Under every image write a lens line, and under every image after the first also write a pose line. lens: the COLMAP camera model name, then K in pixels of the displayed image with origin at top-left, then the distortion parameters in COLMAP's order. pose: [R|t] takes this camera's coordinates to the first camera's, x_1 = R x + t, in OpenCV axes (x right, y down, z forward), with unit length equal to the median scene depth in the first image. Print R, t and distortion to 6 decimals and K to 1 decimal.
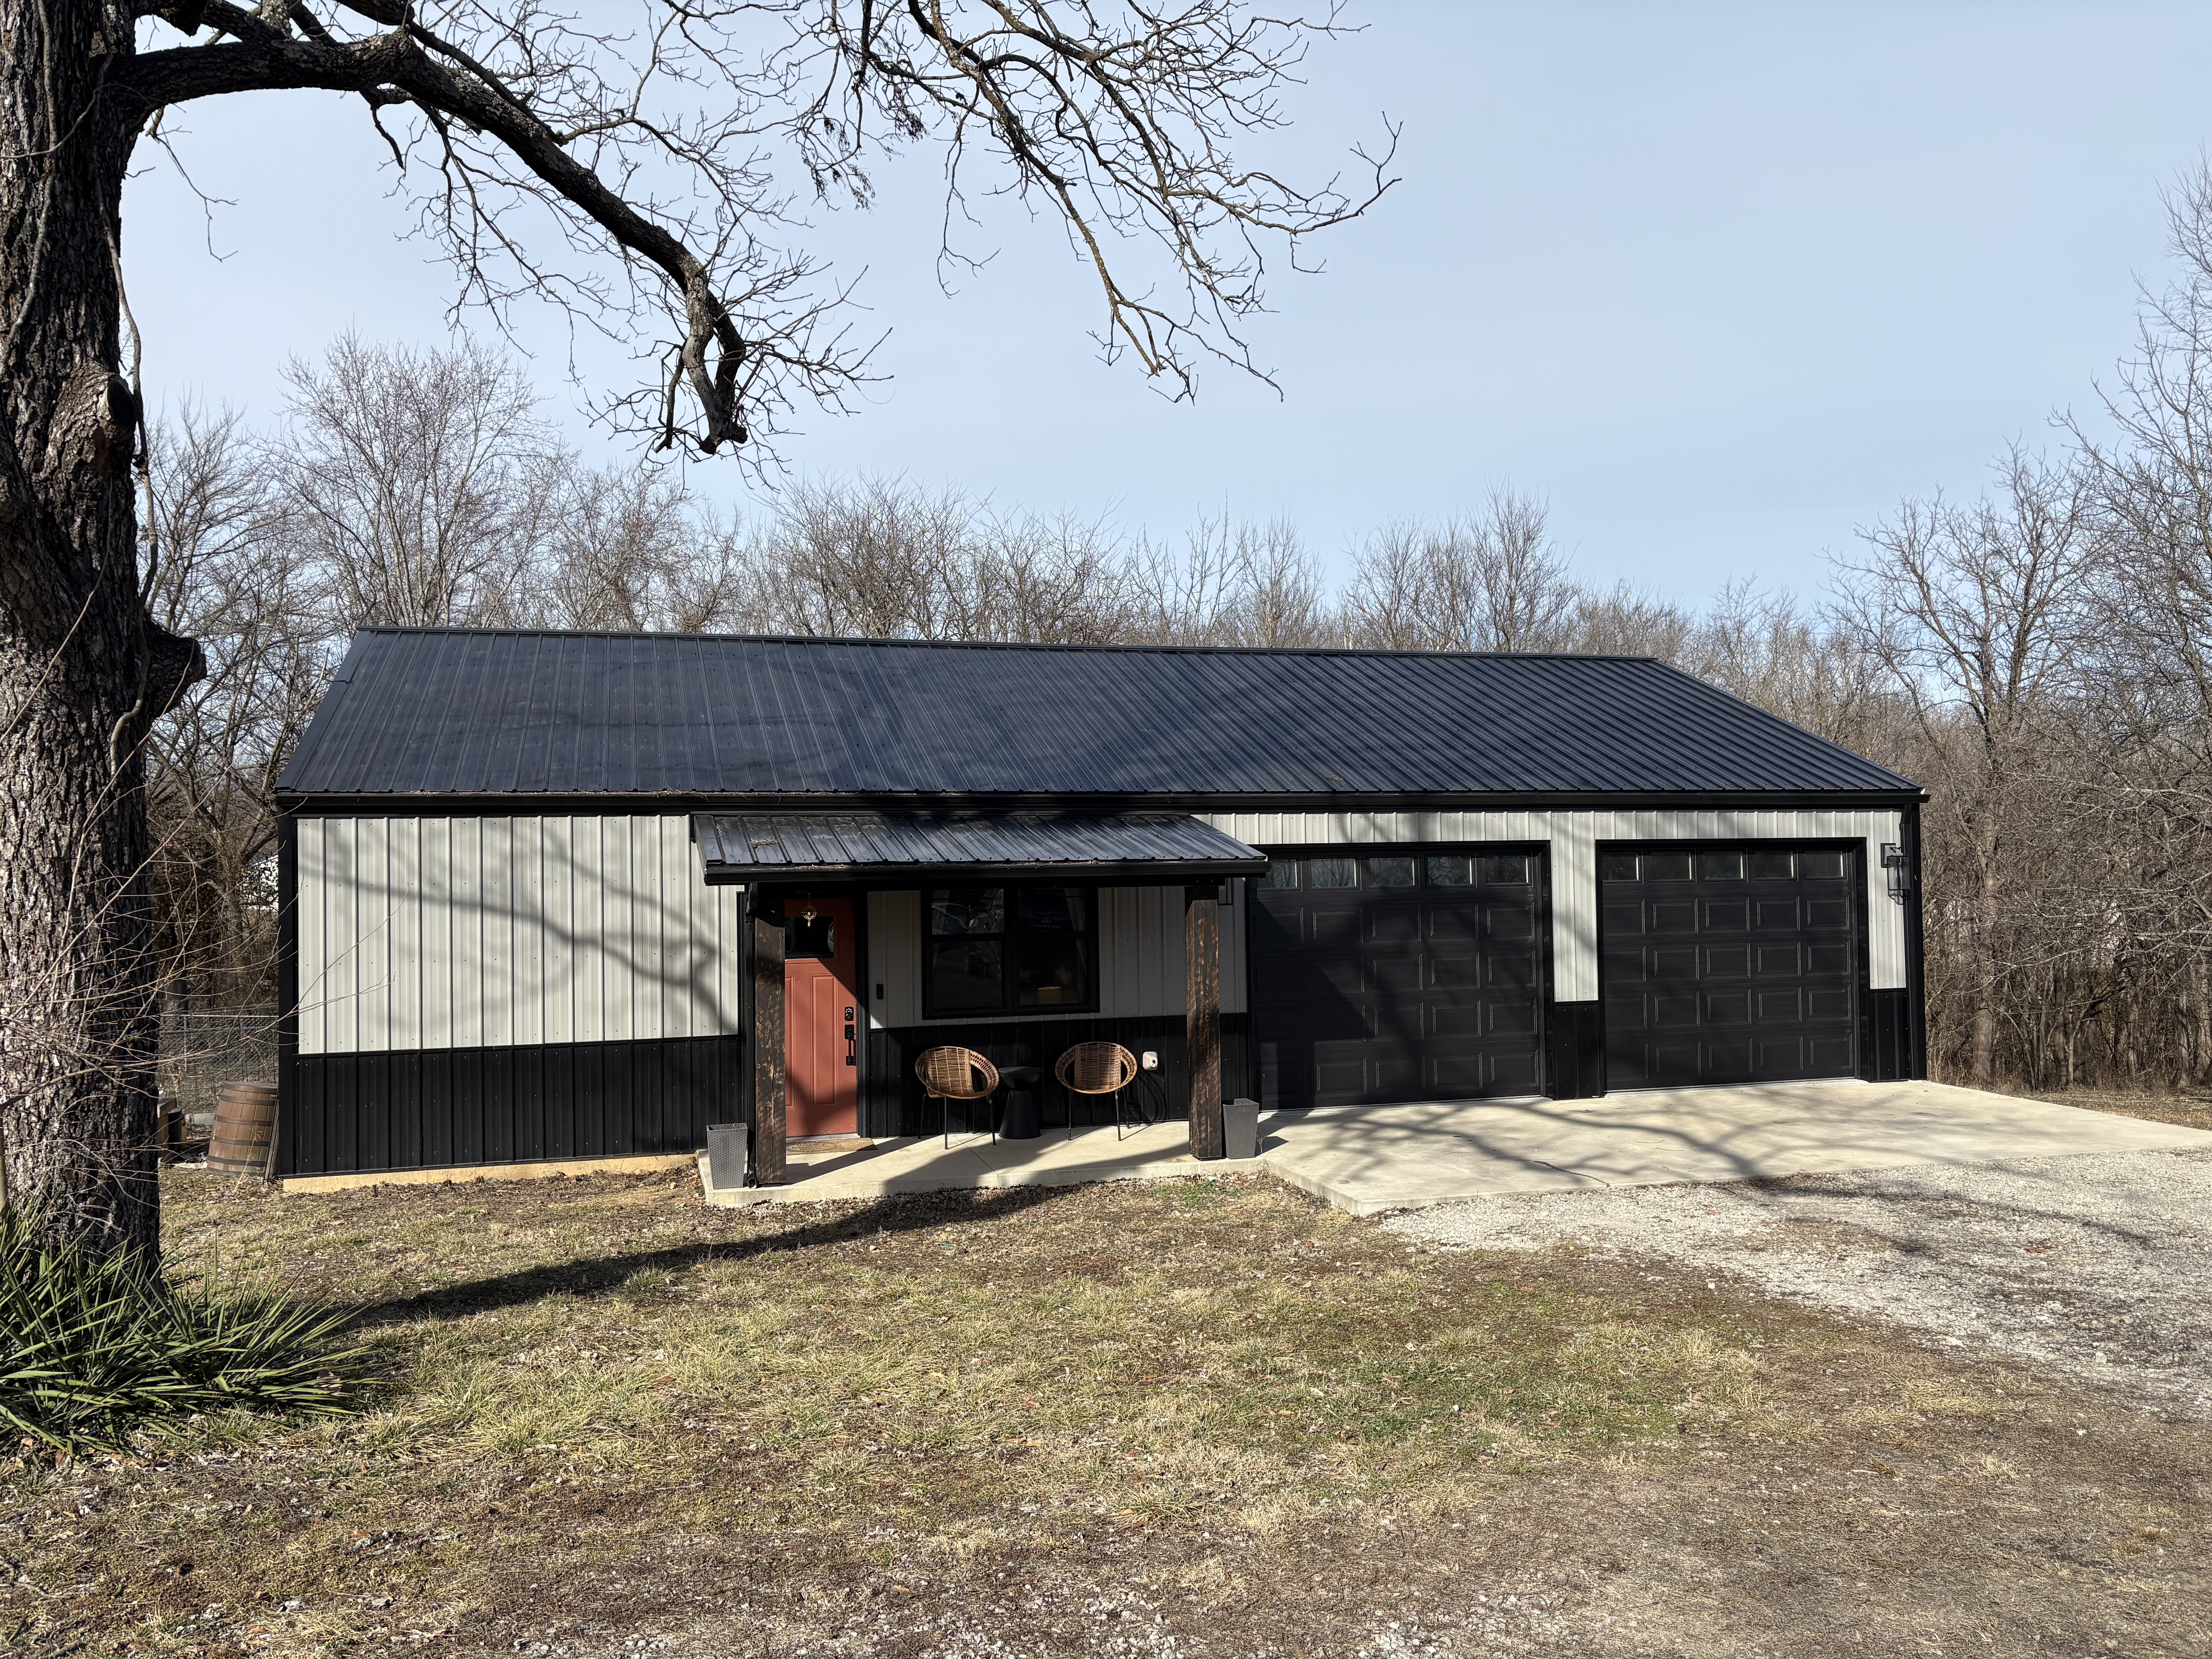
lens RADIAL K [[1681.5, 0, 1110.1], [0, 1681.5, 837.5], [0, 0, 1]] dist [0.046967, -0.050766]
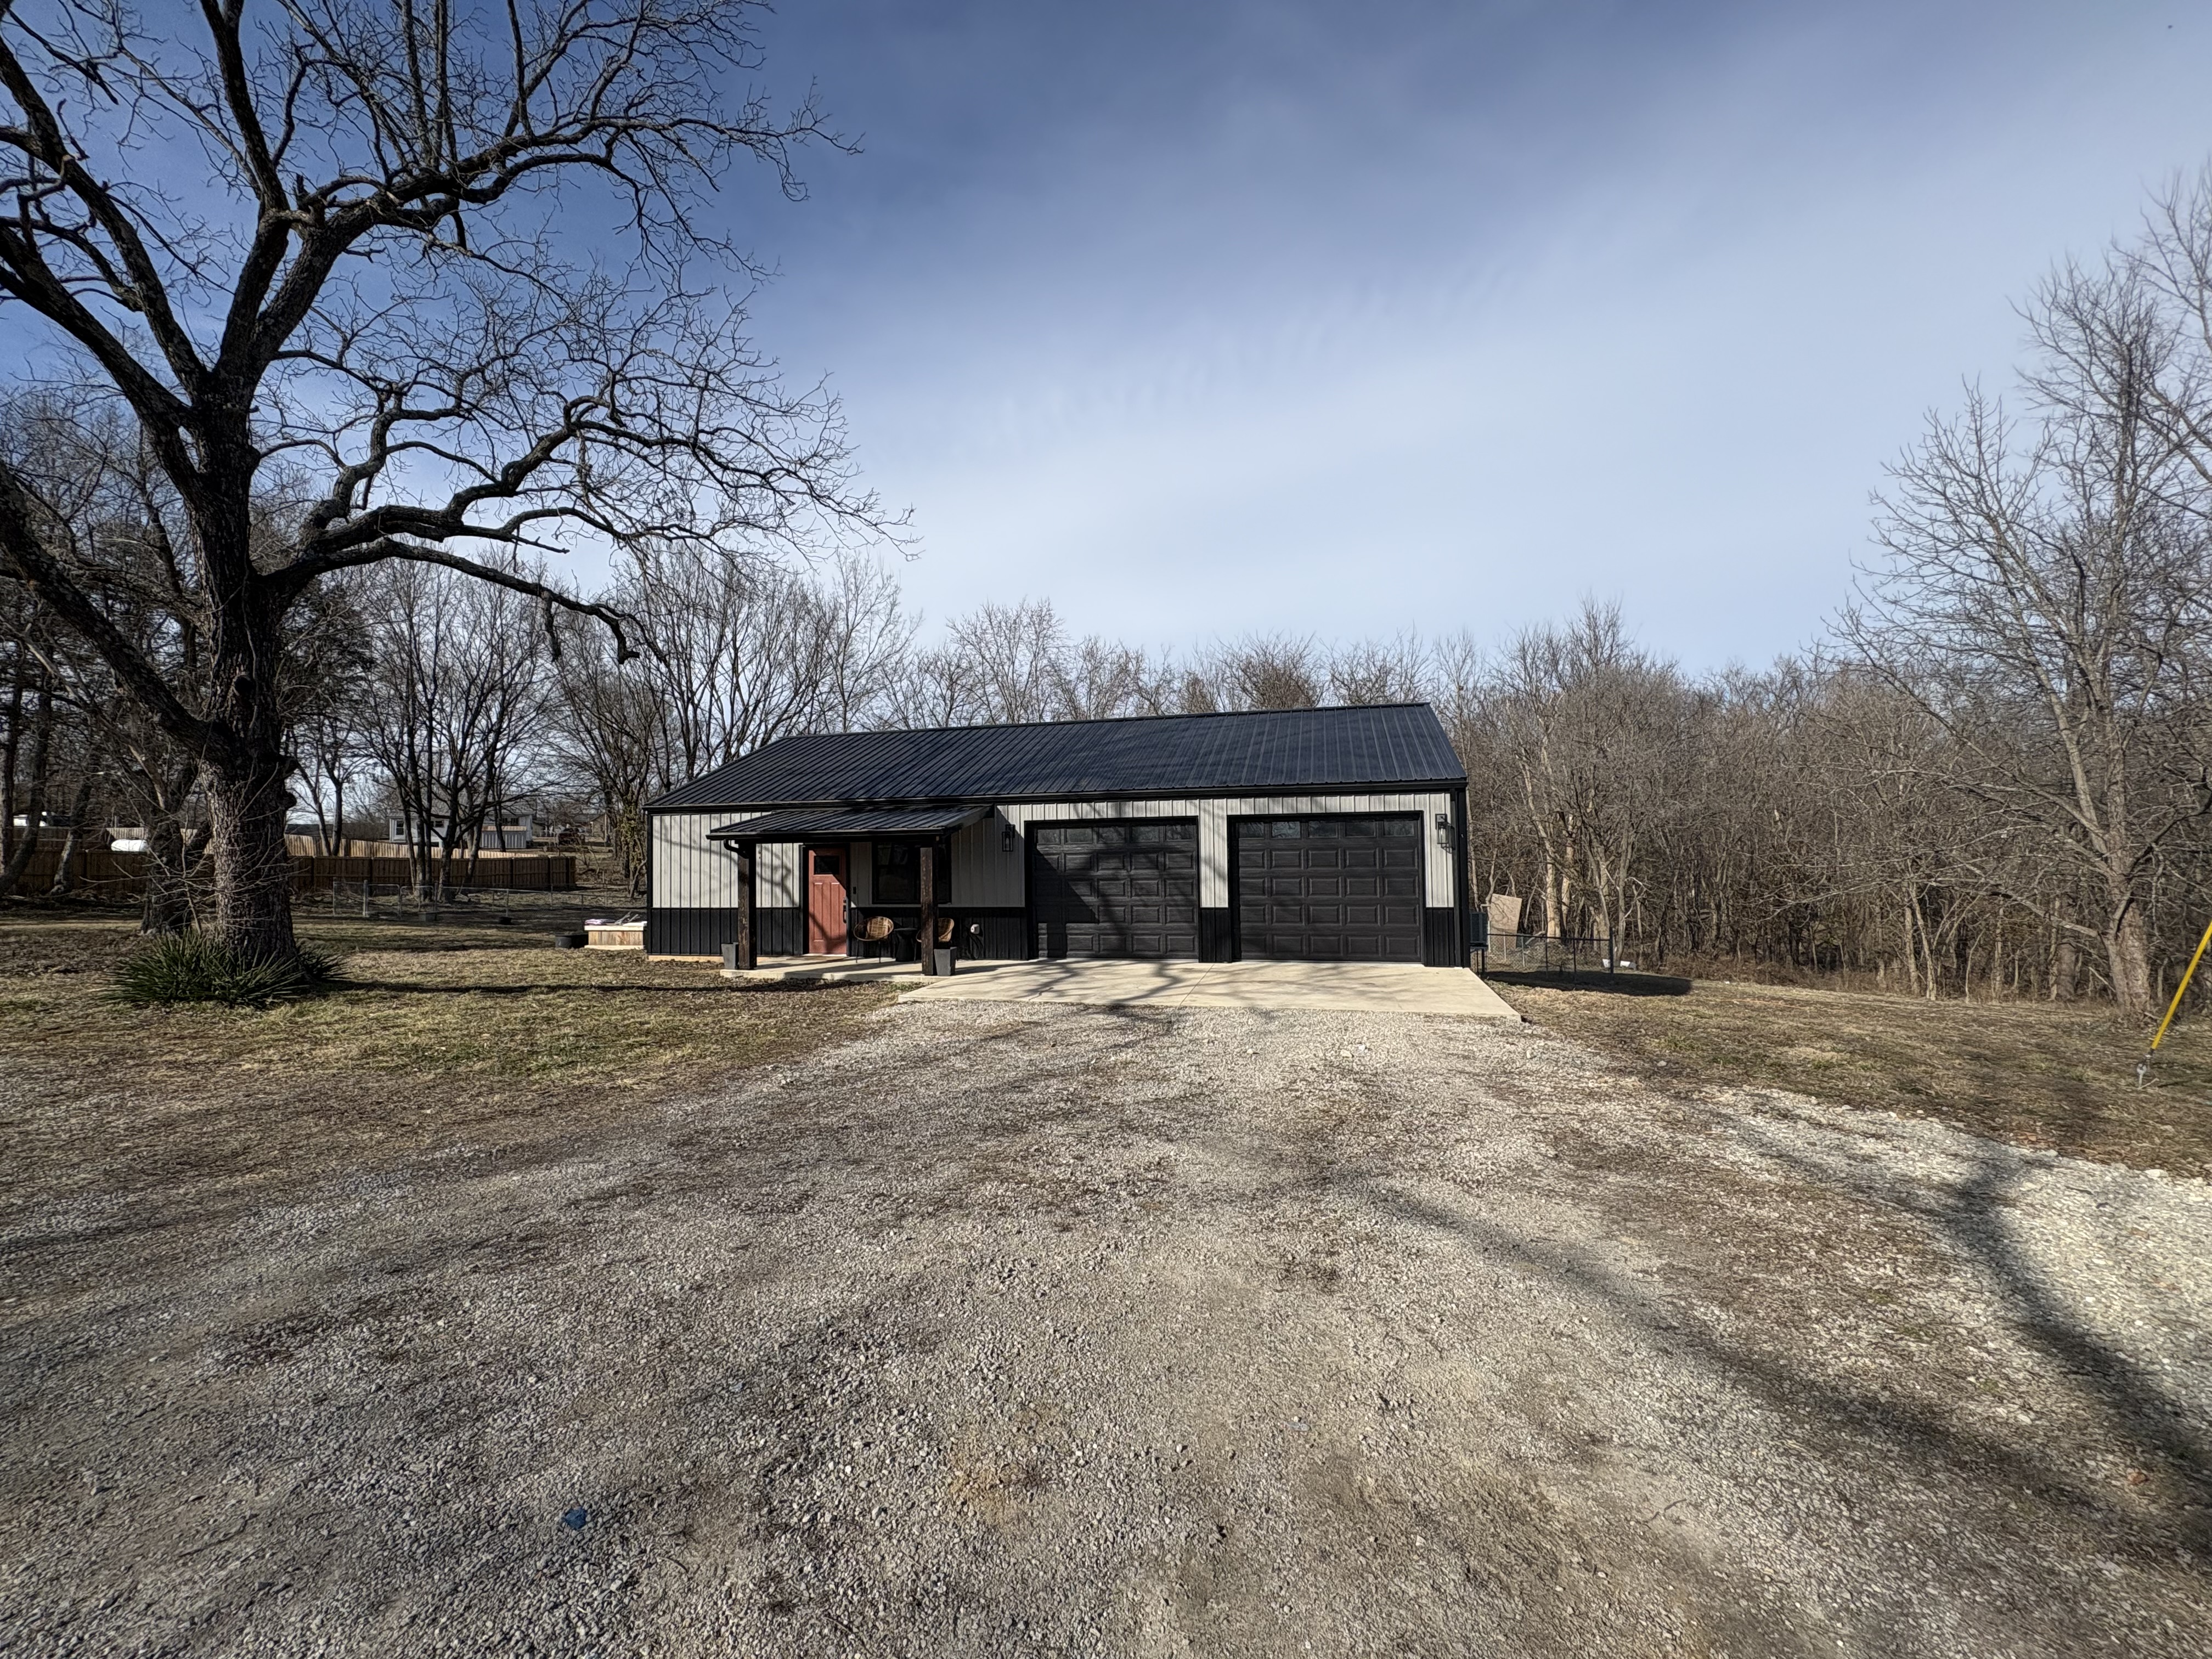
lens RADIAL K [[880.5, 0, 1101.9], [0, 880.5, 822.2], [0, 0, 1]] dist [-0.000421, 0.000086]
pose [[0.866237, -0.014952, -0.499409, 0.656230], [0.013081, 0.999888, -0.007246, 0.014094], [0.499462, -0.000256, 0.866336, 0.158363]]
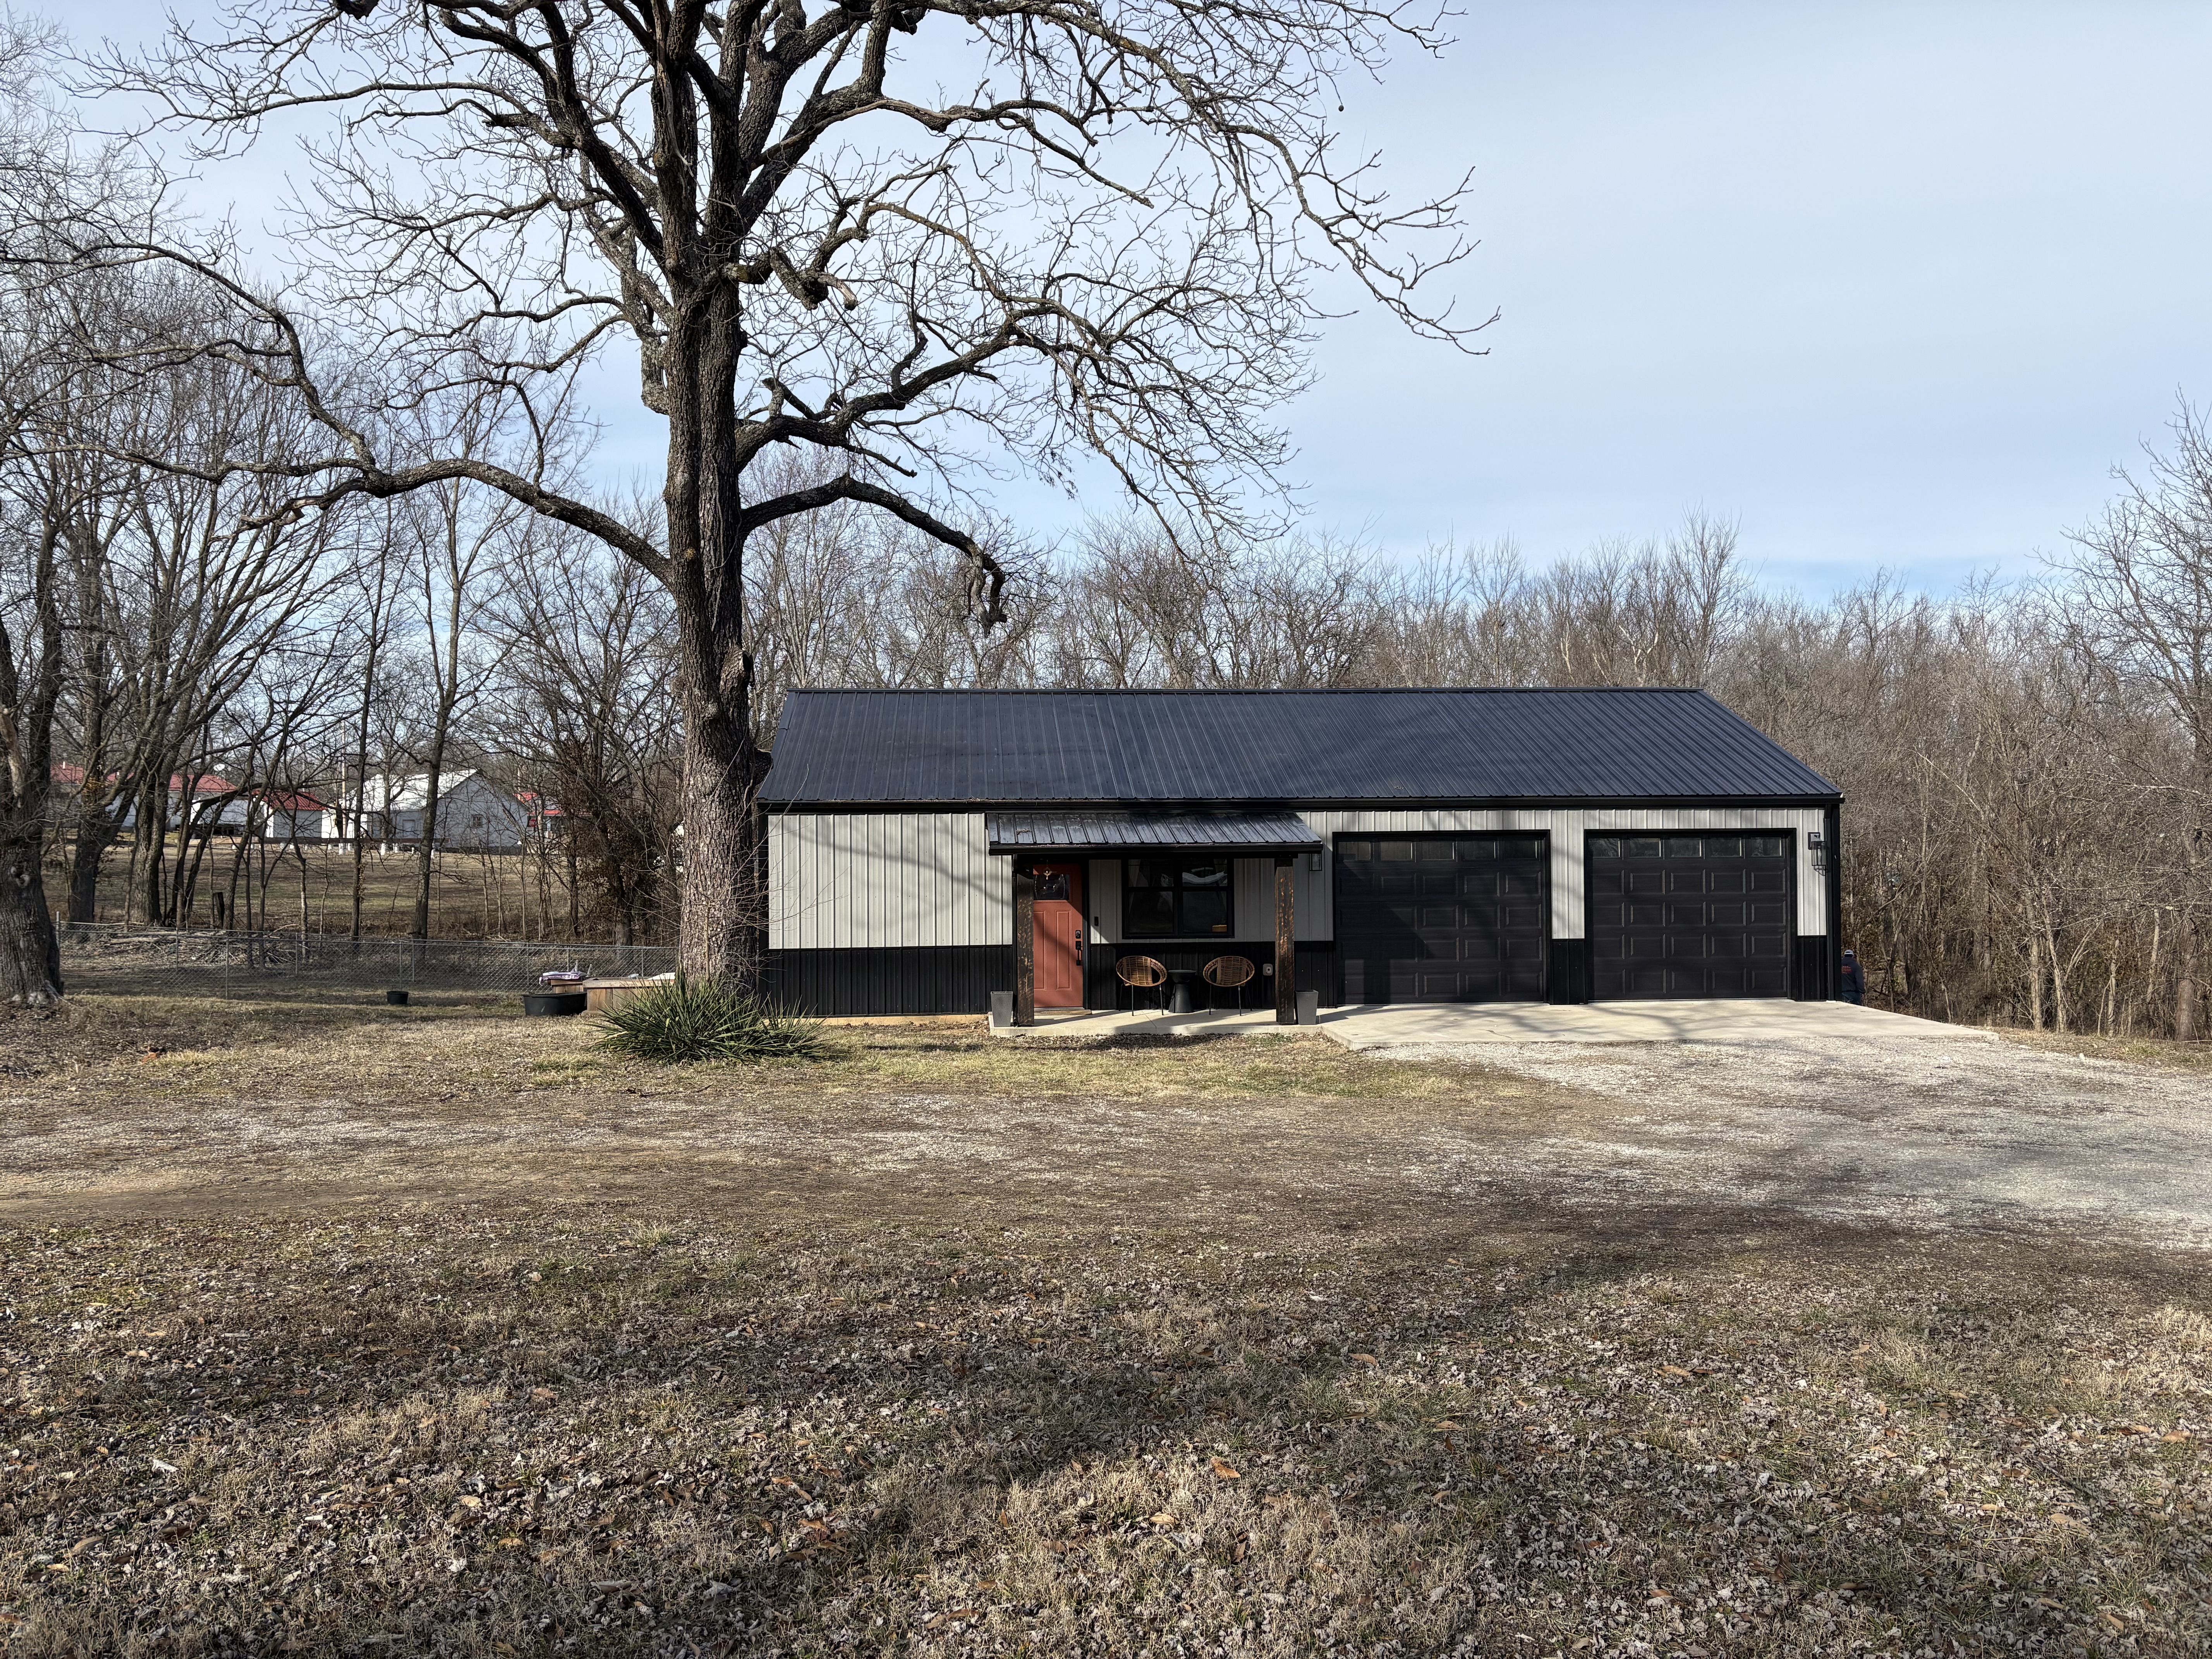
lens RADIAL K [[1681.5, 0, 1110.6], [0, 1681.5, 831.1], [0, 0, 1]] dist [0.046967, -0.050766]
pose [[0.981509, 0.006163, -0.191315, 0.171074], [-0.003356, 0.999882, 0.014992, -0.018575], [0.191385, -0.014072, 0.981414, -0.543782]]
